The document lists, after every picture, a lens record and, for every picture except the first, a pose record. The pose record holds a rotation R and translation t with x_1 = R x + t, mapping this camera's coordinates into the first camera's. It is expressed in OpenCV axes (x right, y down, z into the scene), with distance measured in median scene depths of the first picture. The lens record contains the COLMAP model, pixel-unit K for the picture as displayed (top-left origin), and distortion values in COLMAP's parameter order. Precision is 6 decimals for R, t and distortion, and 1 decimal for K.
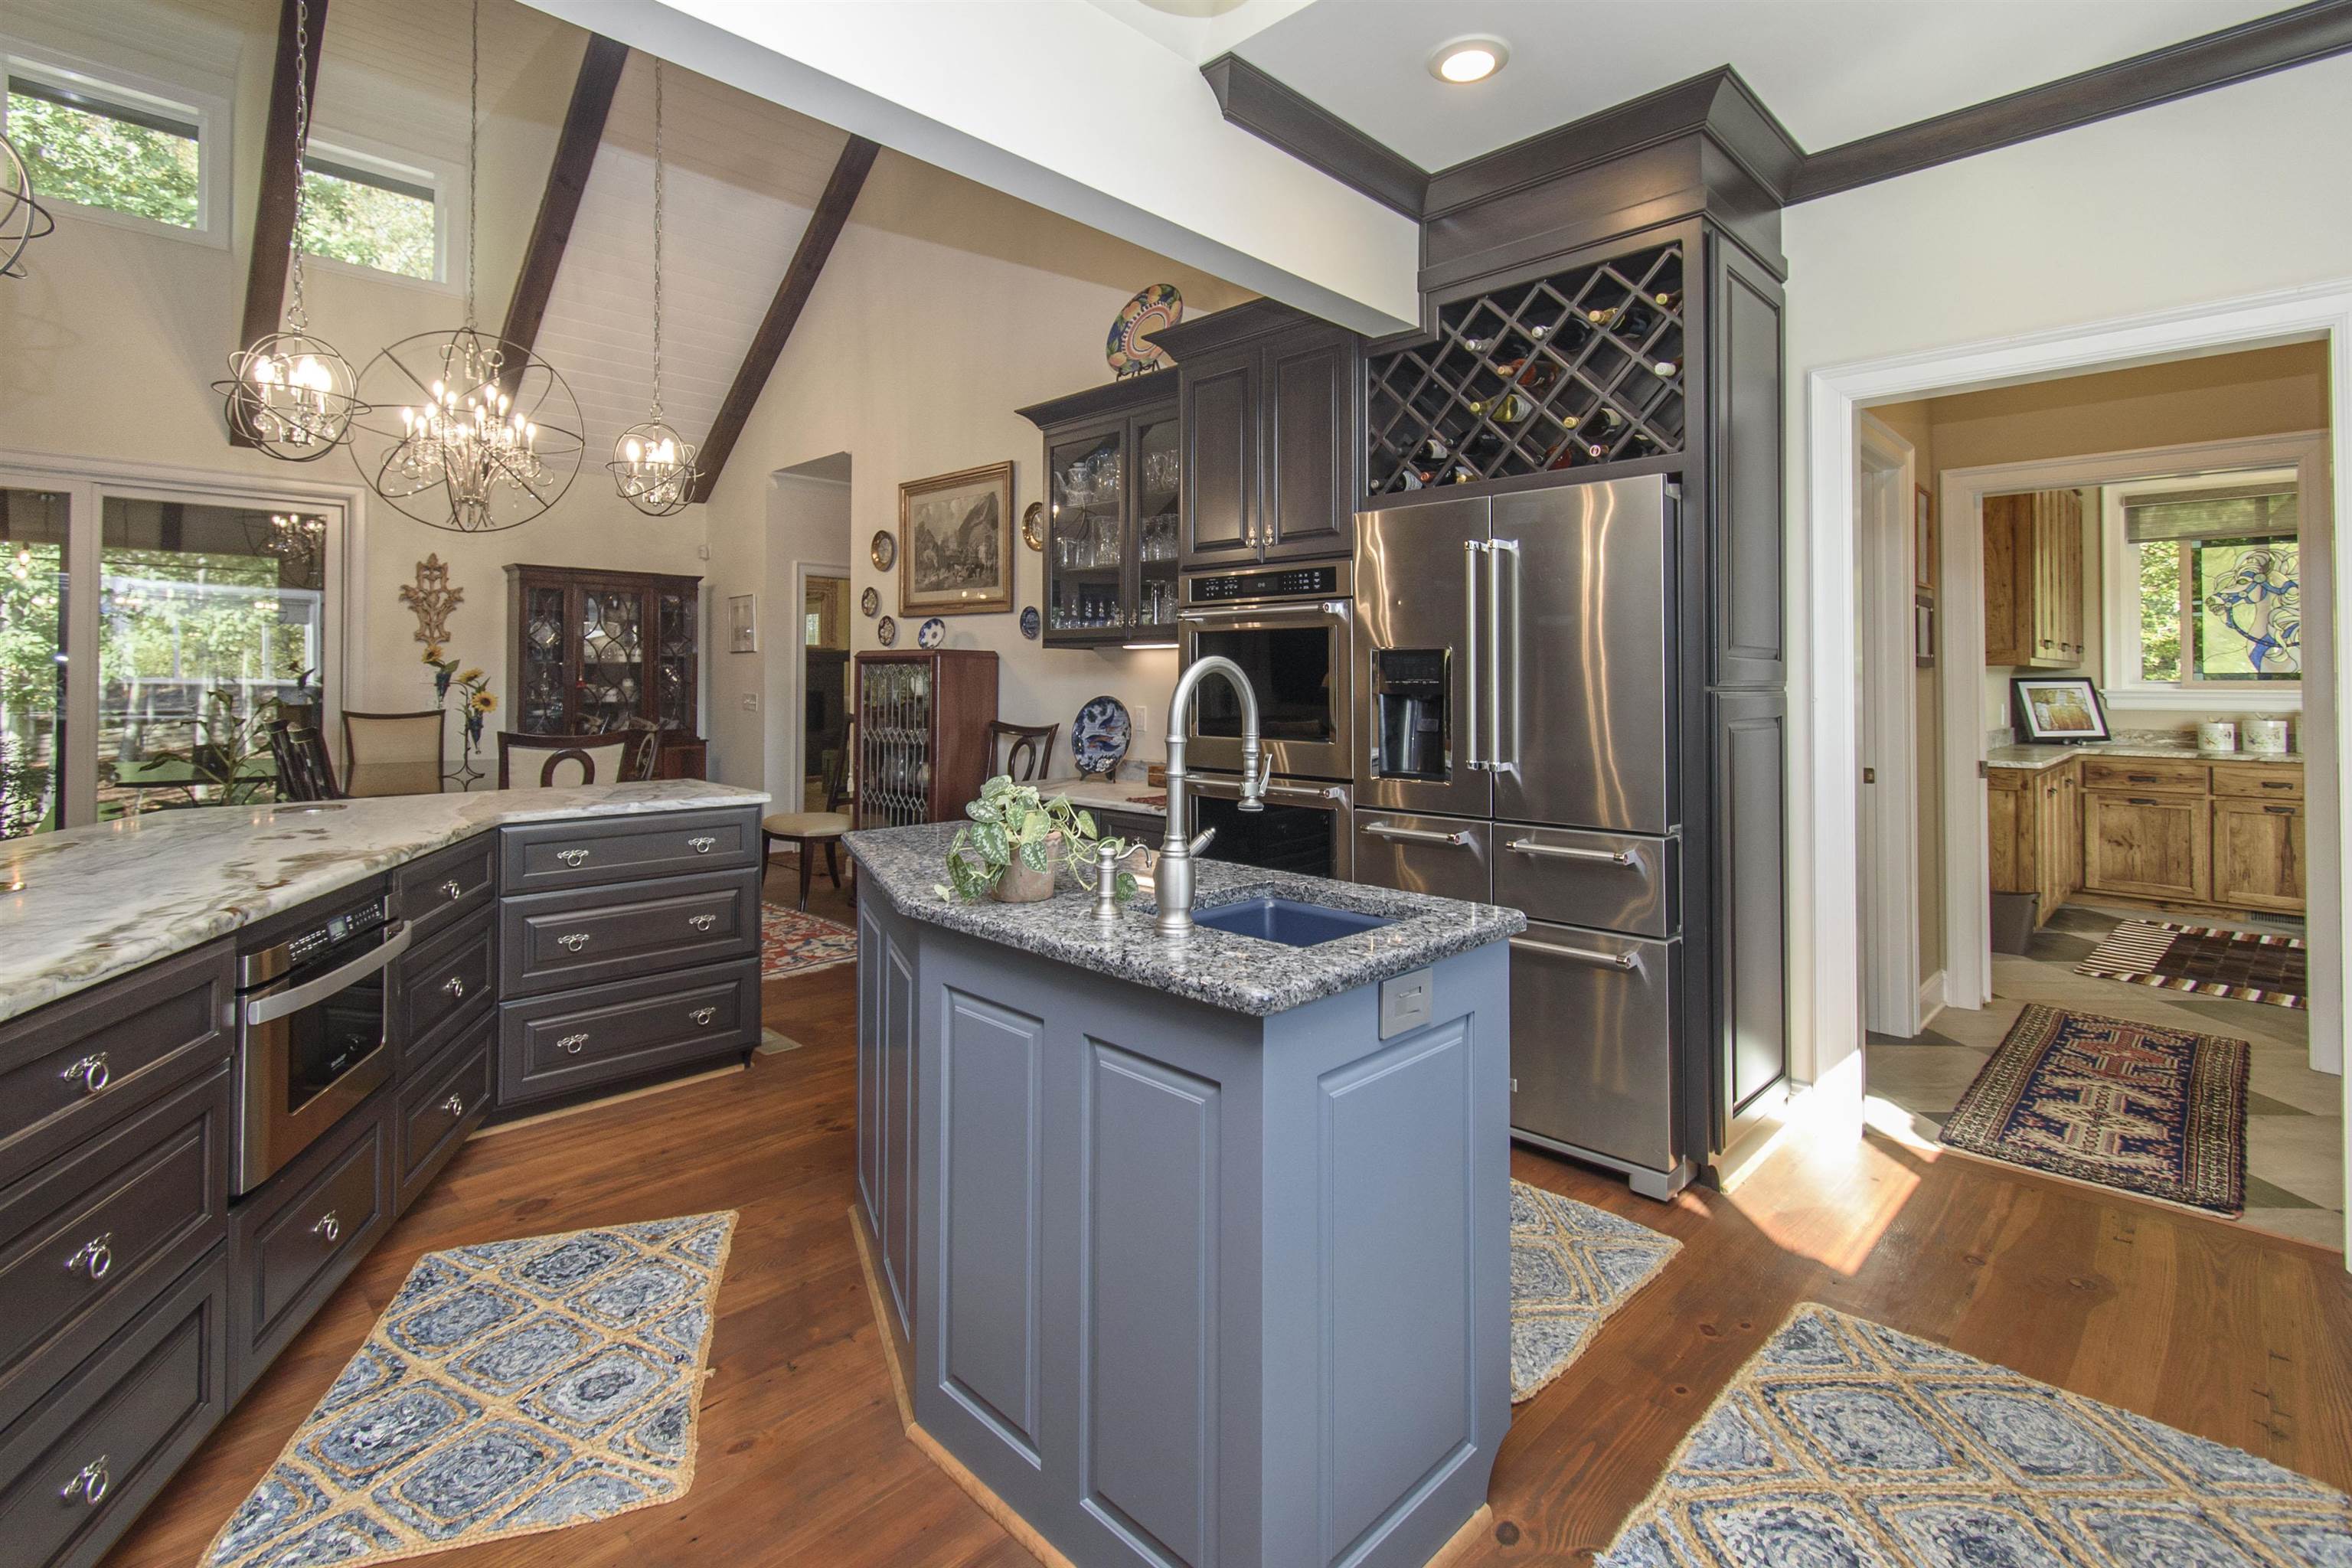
lens RADIAL K [[1059.7, 0, 1192.3], [0, 1059.7, 665.0], [0, 0, 1]] dist [0.000303, 0.000435]
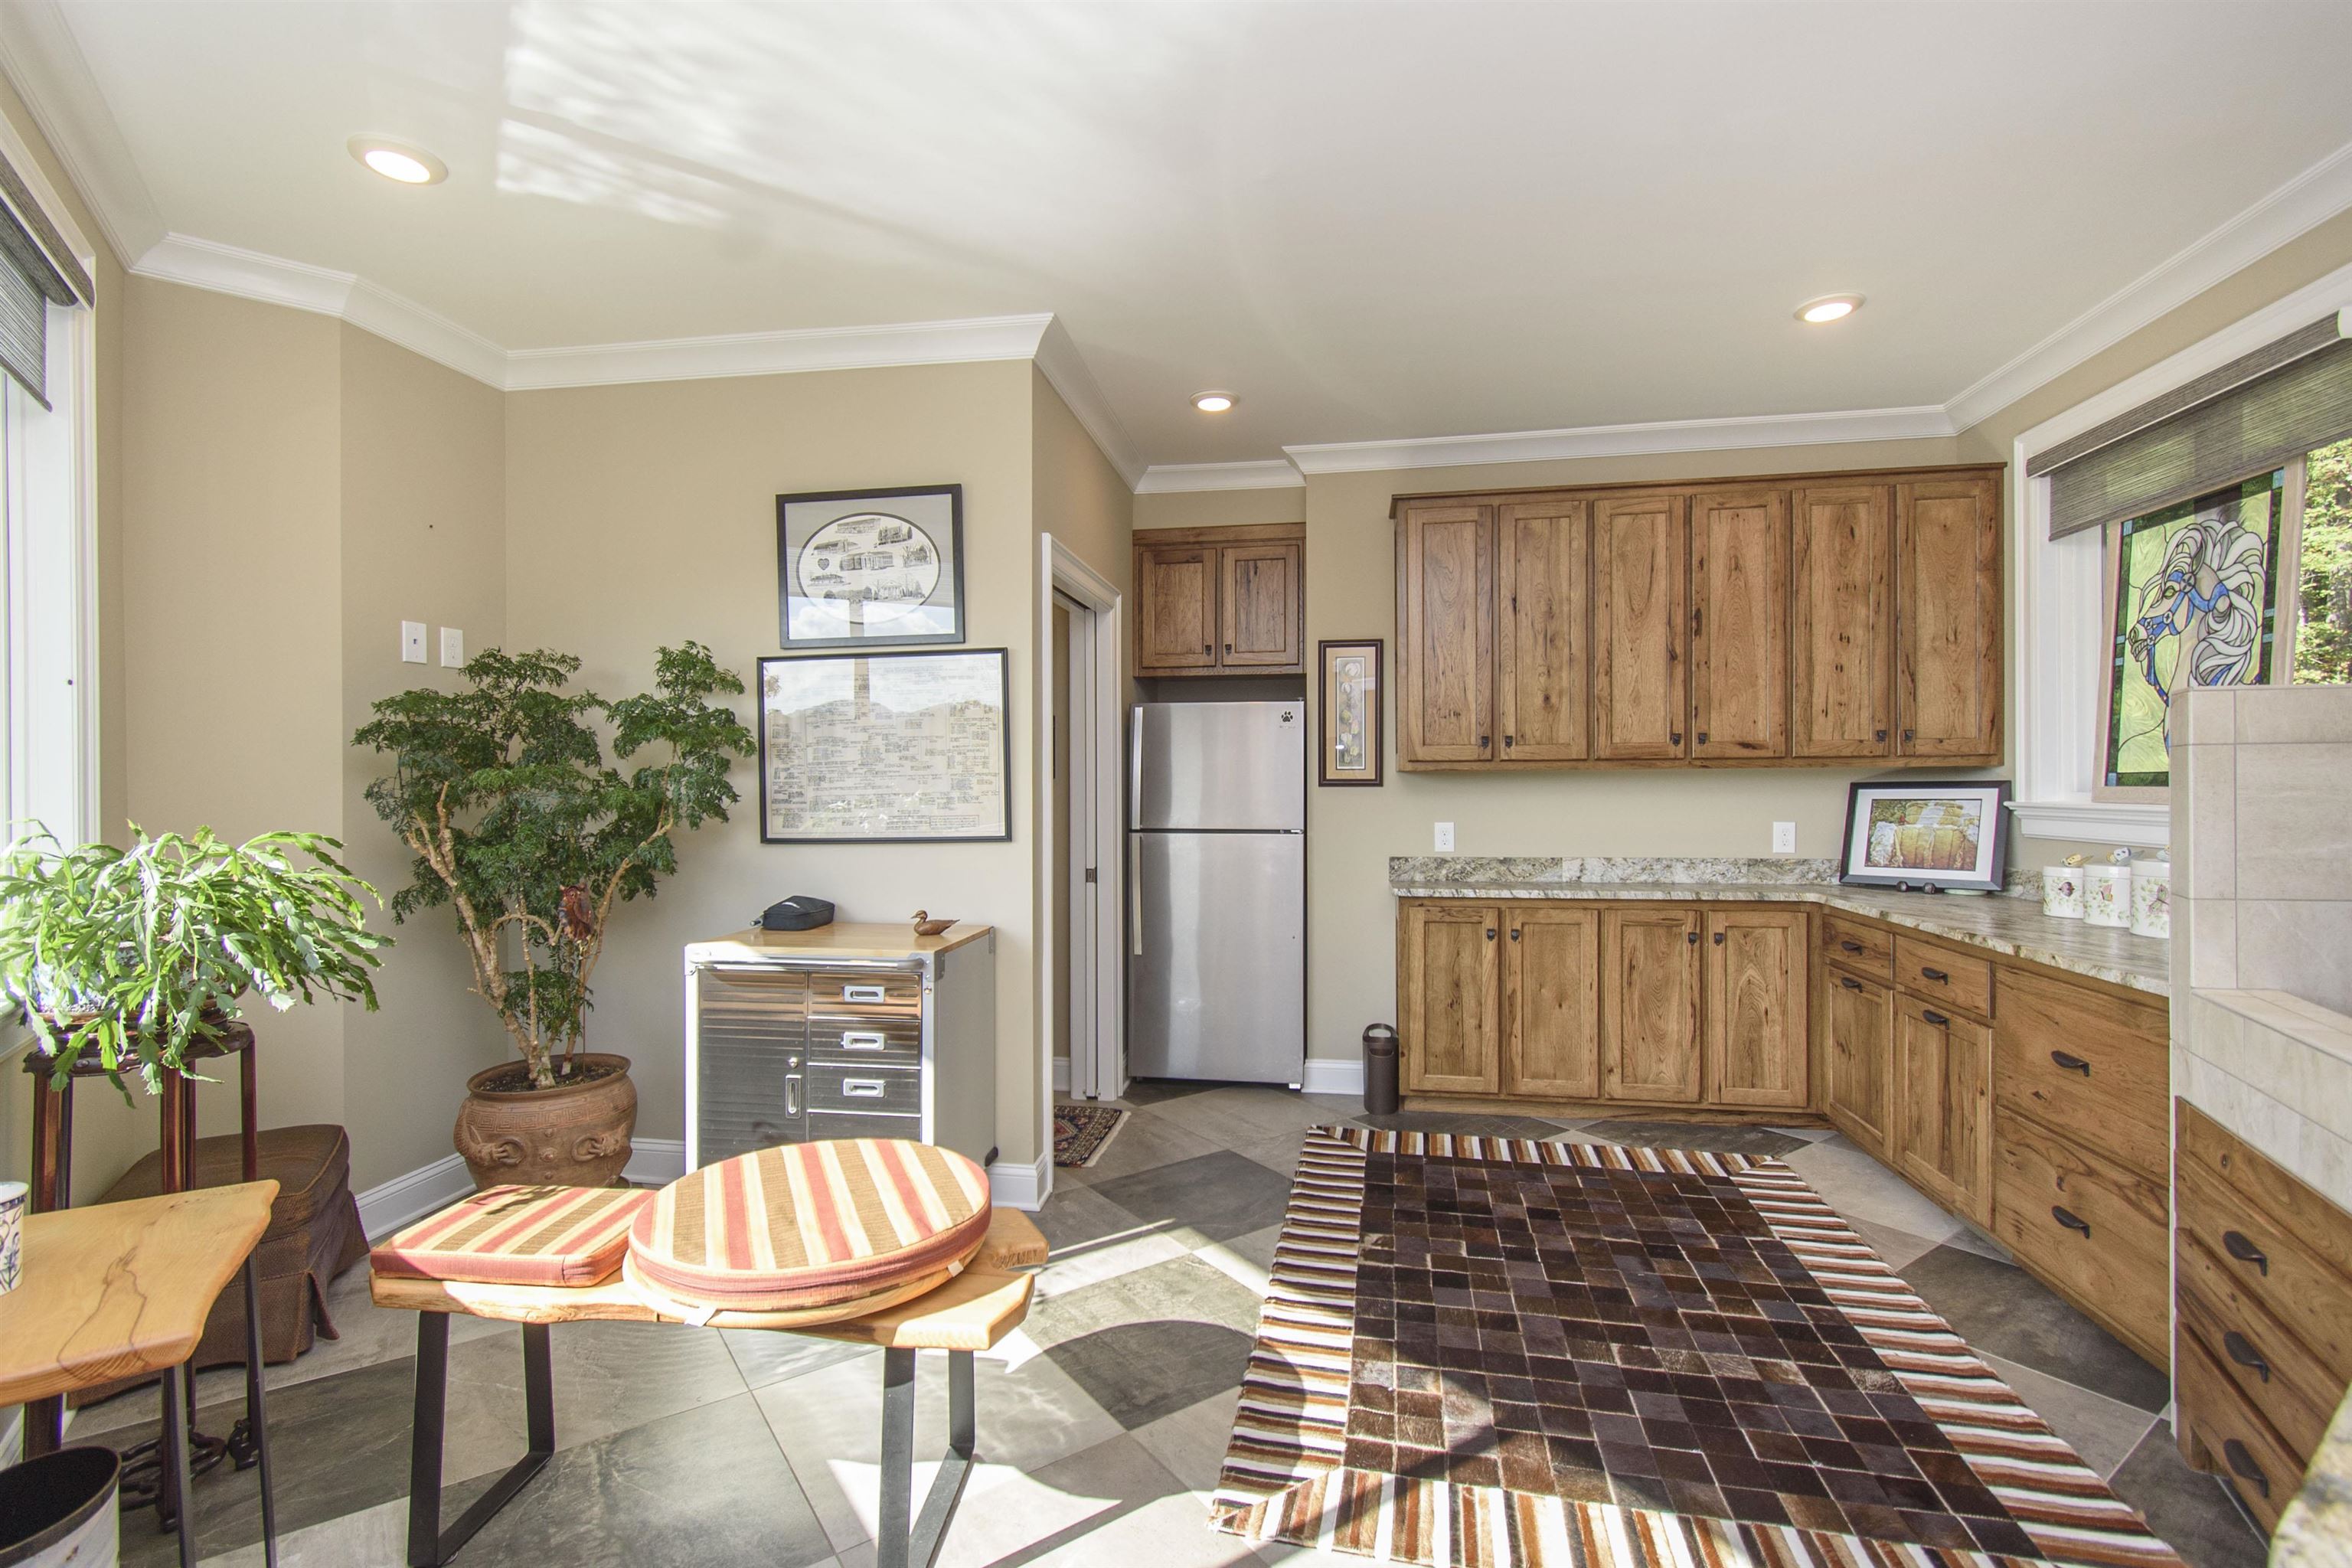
lens RADIAL K [[1059.7, 0, 1167.9], [0, 1059.7, 788.8], [0, 0, 1]] dist [0.000303, 0.000435]
pose [[0.574537, -0.001871, -0.818476, 1.148972], [0.021152, 0.999697, 0.012562, -0.000992], [0.818205, -0.024529, 0.574403, 0.318600]]
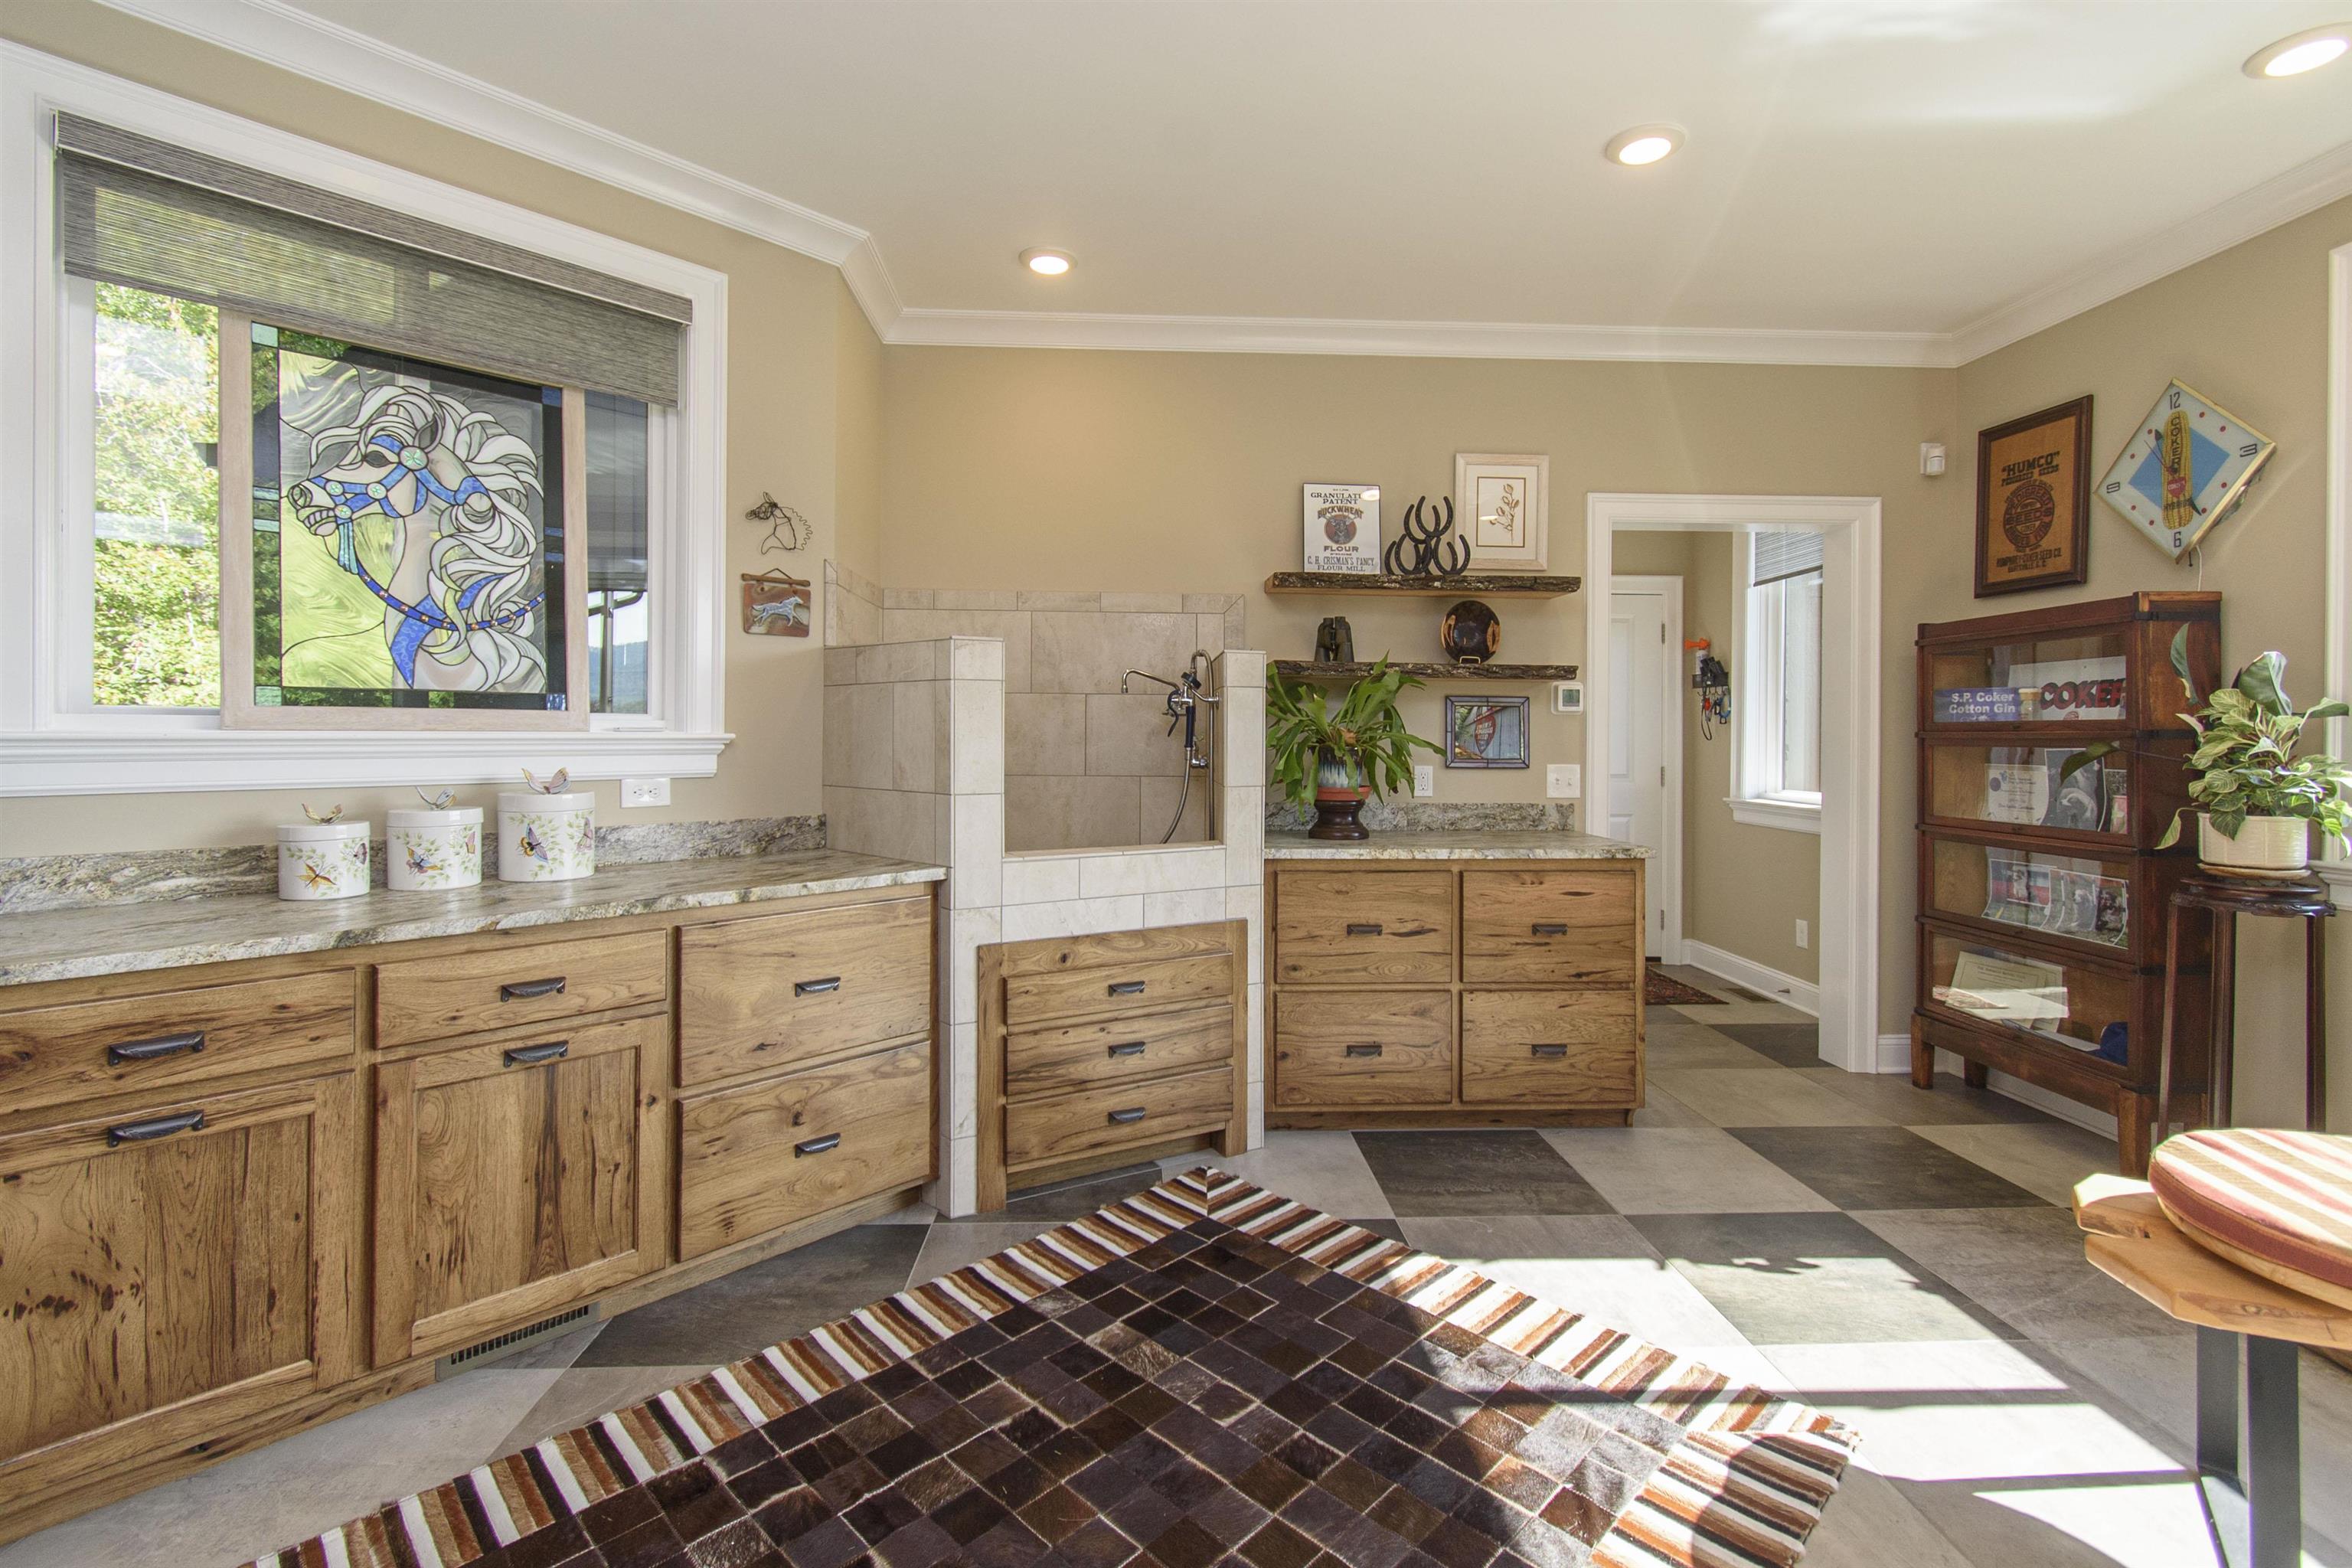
lens RADIAL K [[1059.7, 0, 1178.8], [0, 1059.7, 733.5], [0, 0, 1]] dist [0.000303, 0.000435]
pose [[-0.047284, -0.004242, 0.998872, 0.589691], [-0.020174, 0.999791, 0.003291, 0.016897], [-0.998678, -0.019995, -0.047360, 0.728793]]
